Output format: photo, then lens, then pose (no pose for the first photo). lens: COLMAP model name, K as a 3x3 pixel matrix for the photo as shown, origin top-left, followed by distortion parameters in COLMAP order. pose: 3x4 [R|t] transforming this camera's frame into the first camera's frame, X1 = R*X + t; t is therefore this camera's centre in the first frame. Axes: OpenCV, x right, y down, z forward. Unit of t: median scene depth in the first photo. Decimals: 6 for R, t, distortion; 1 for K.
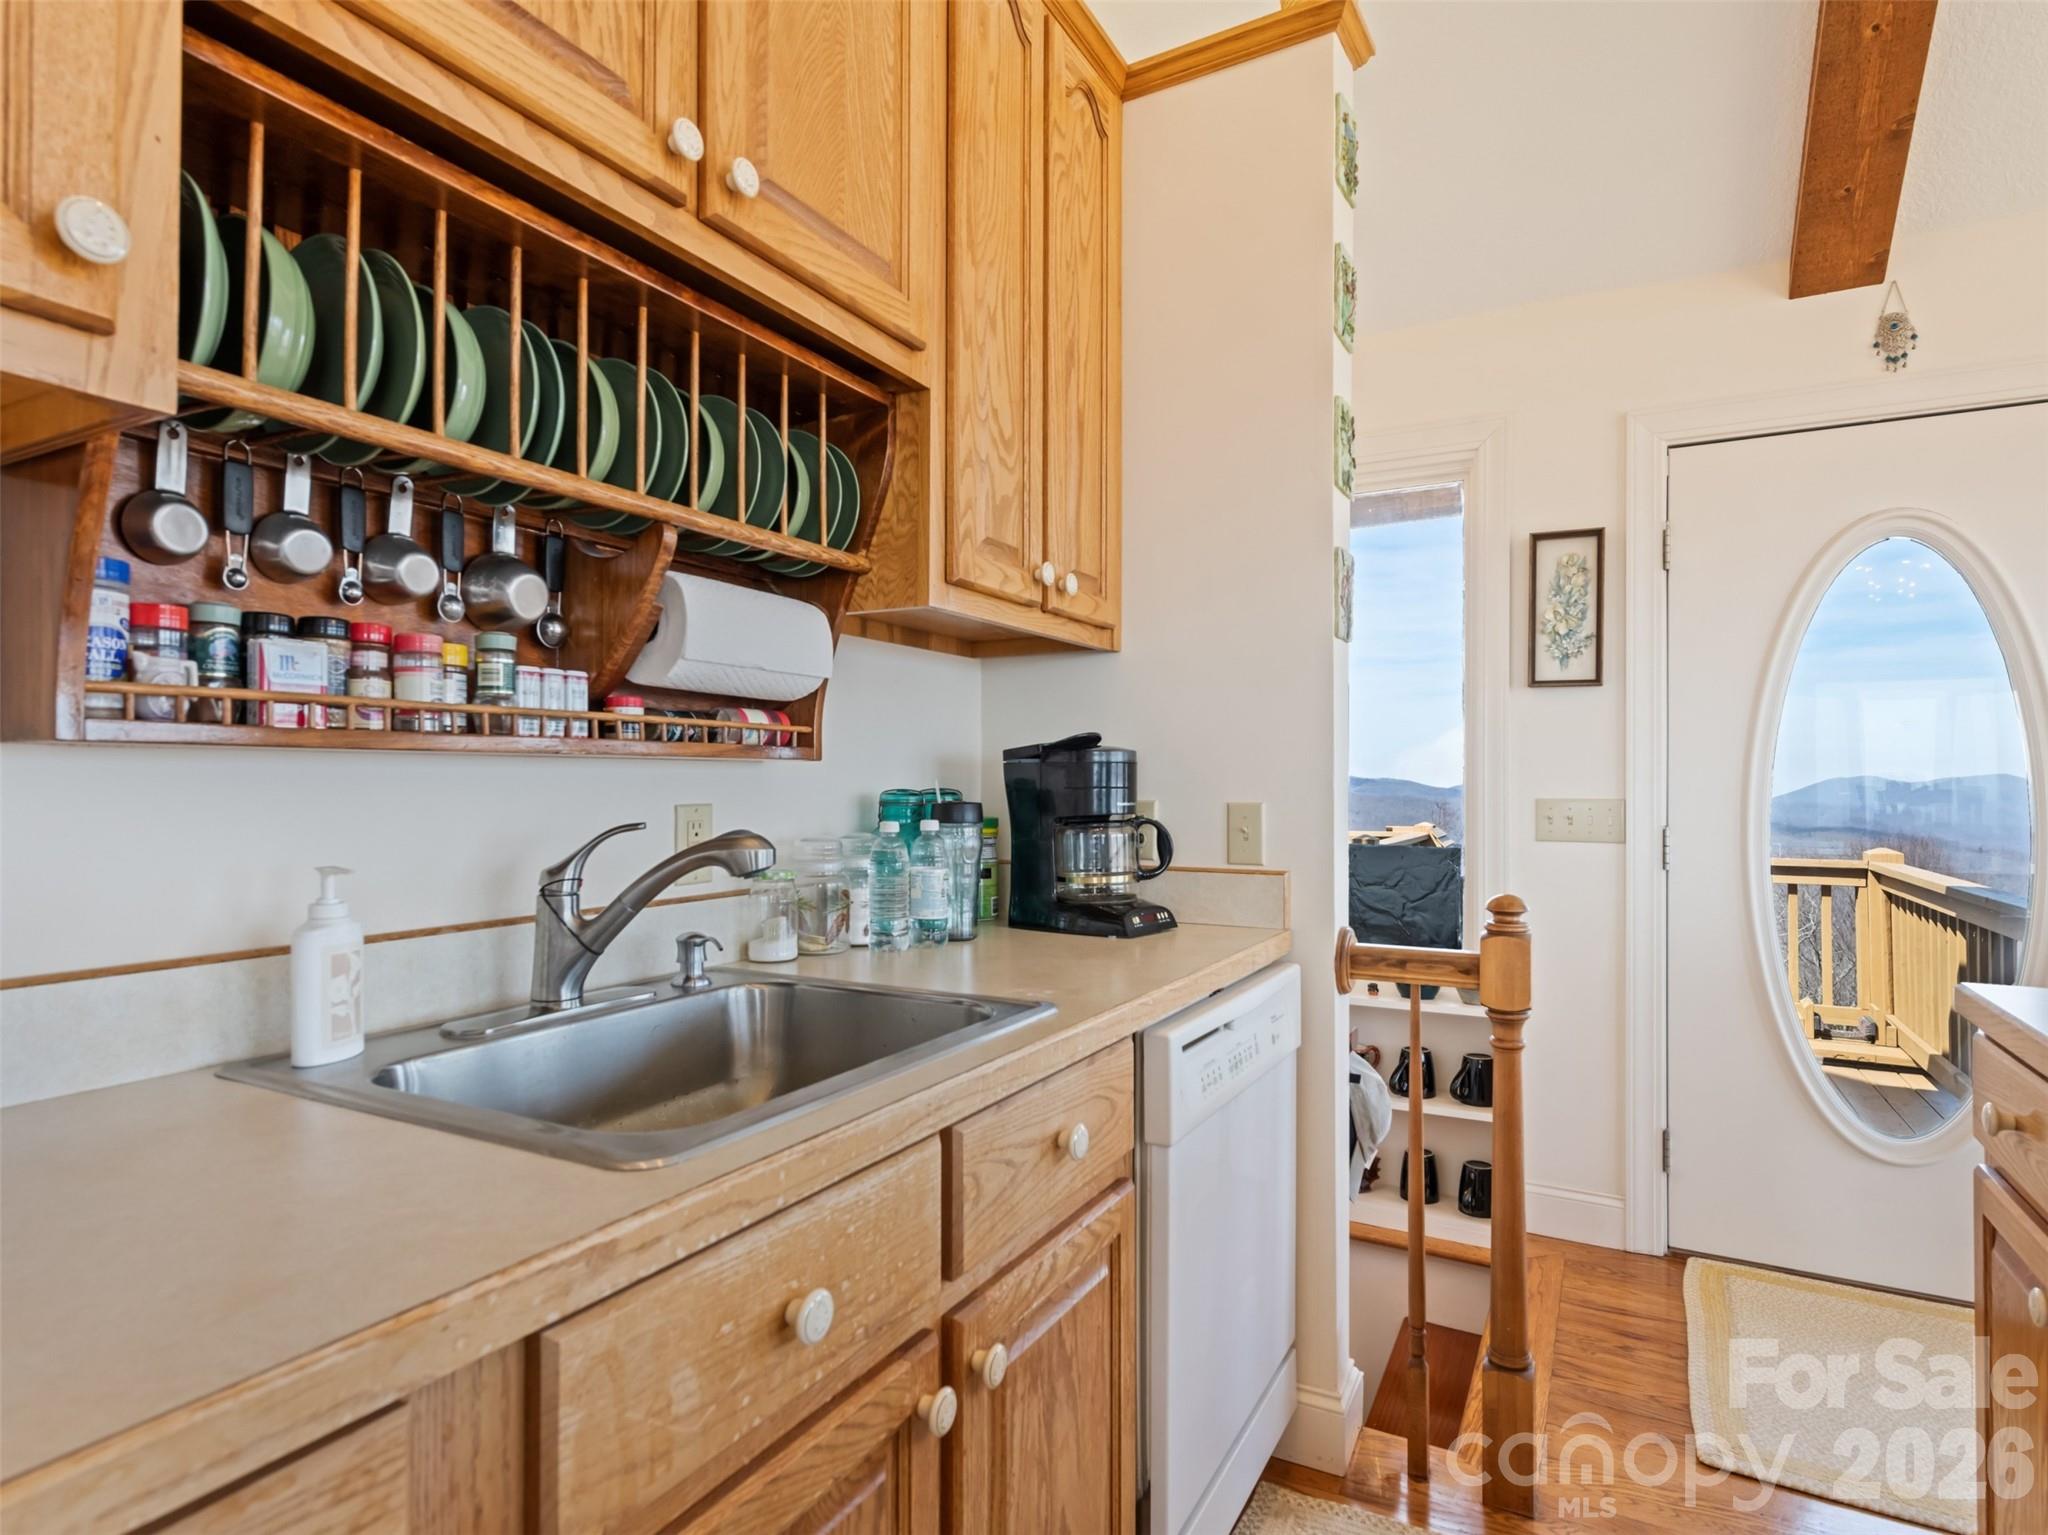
lens RADIAL K [[1089.0, 0, 1024.0], [0, 1089.0, 767.5], [0, 0, 1]] dist [-0.000804, -0.000205]
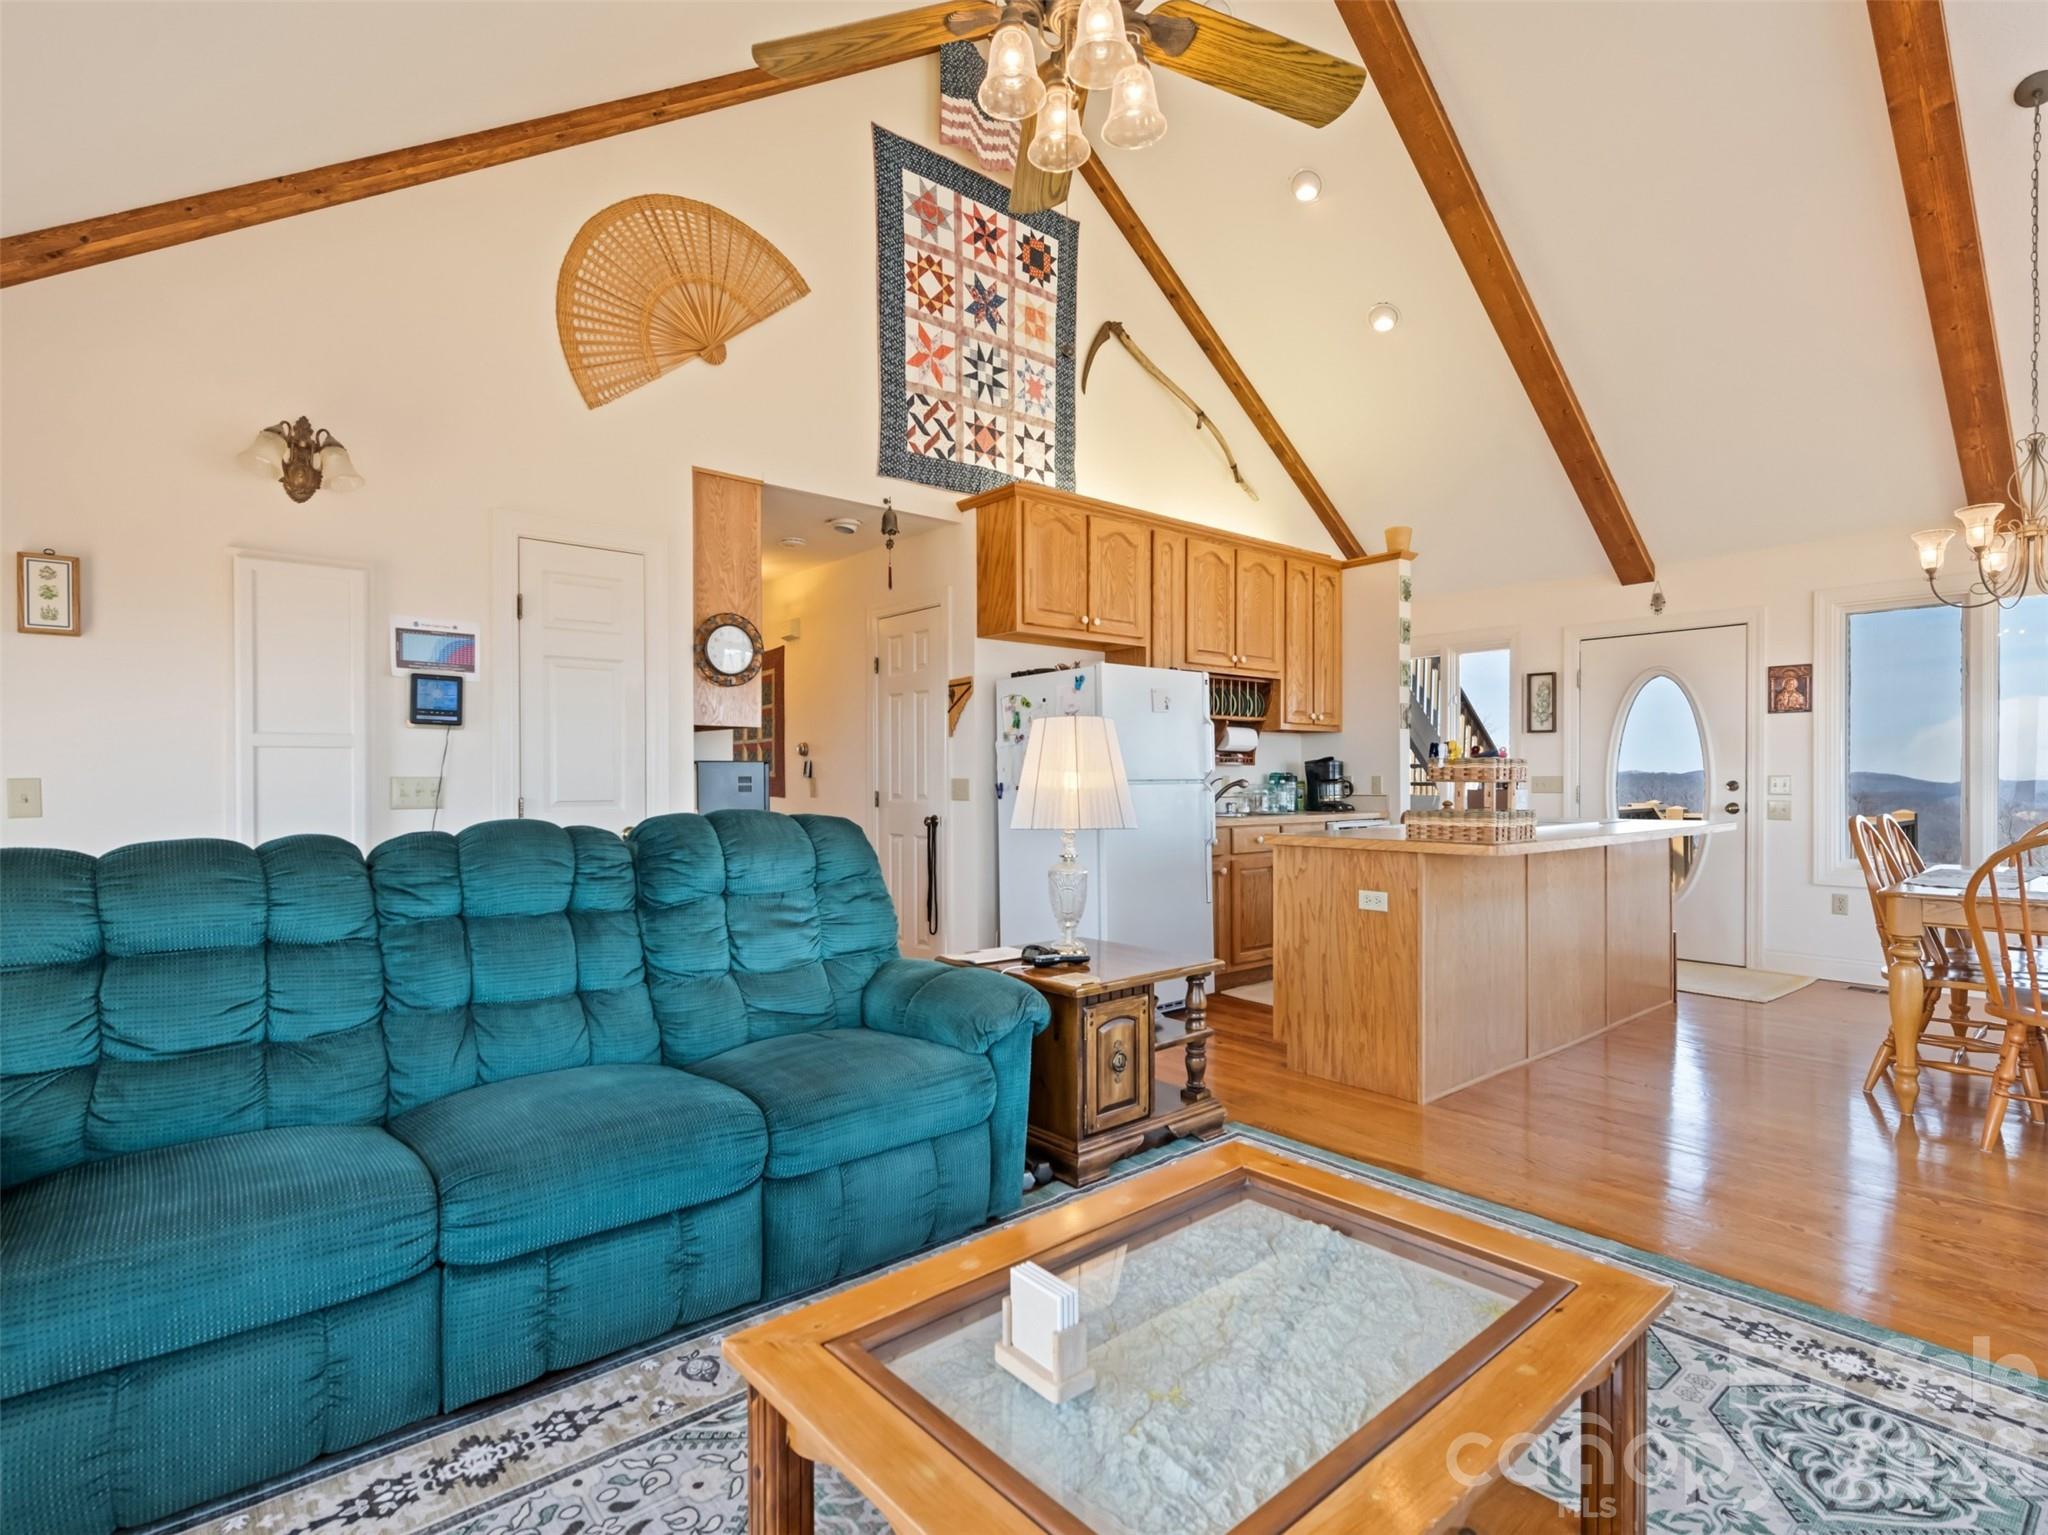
lens RADIAL K [[1009.5, 0, 1024.0], [0, 1009.5, 767.5], [0, 0, 1]] dist [0.015187, 0.000007]
pose [[0.930804, -0.007598, -0.365439, 0.345441], [0.008977, 0.999958, 0.002076, -0.012263], [0.365408, -0.005213, 0.930833, -2.499539]]
